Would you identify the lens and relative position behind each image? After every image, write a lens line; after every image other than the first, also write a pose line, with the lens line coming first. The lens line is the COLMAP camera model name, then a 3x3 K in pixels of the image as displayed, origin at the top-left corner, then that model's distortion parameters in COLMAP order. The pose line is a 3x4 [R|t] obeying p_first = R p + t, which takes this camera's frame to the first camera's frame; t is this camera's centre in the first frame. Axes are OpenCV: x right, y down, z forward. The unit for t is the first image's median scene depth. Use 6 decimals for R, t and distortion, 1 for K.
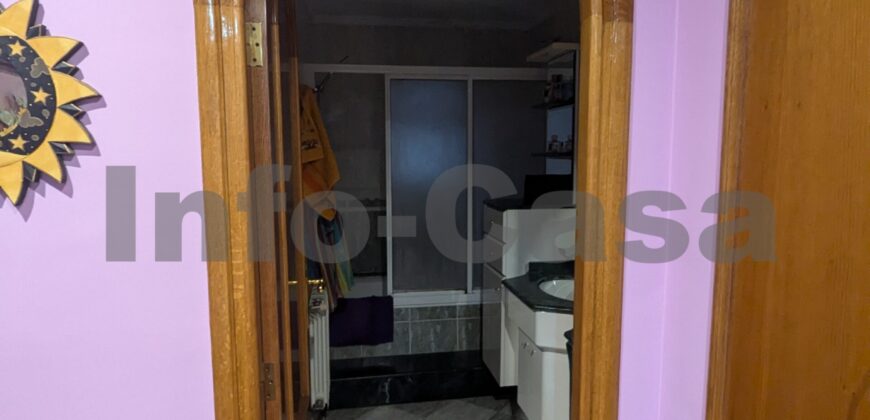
lens RADIAL K [[548.5, 0, 436.6], [0, 548.5, 210.8], [0, 0, 1]] dist [0.000005, -0.002417]
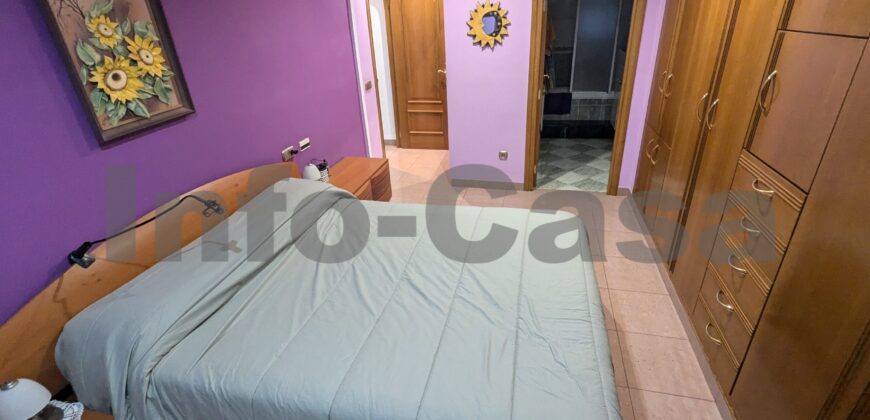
lens RADIAL K [[410.7, 0, 435.9], [0, 410.7, 206.2], [0, 0, 1]] dist [-0.003259, 0.001957]
pose [[0.920491, 0.129659, -0.368625, 0.086793], [0.002154, 0.941648, 0.336592, 0.024195], [0.390757, -0.310624, 0.866500, -0.819968]]
